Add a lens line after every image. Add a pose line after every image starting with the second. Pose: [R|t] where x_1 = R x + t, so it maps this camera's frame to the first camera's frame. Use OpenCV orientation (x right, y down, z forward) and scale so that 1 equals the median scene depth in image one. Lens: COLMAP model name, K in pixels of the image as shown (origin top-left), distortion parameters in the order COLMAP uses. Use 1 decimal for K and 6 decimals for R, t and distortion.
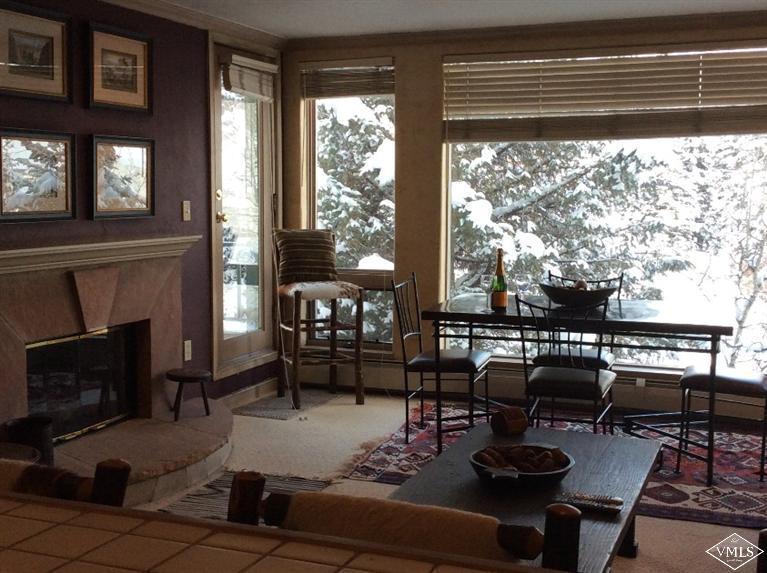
lens RADIAL K [[1025.2, 0, 383.5], [0, 1025.2, 286.5], [0, 0, 1]] dist [0.061091, -0.006727]
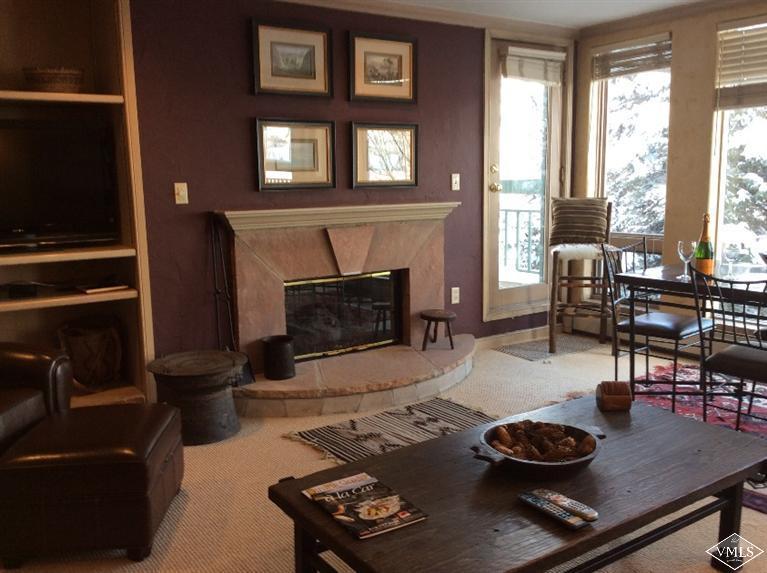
lens RADIAL K [[713.8, 0, 367.1], [0, 713.8, 286.1], [0, 0, 1]] dist [0.113389, -0.208708]
pose [[0.822309, 0.067516, -0.565021, 0.207624], [-0.035046, 0.997060, 0.068136, -0.004110], [0.567960, -0.036227, 0.822258, 0.225699]]
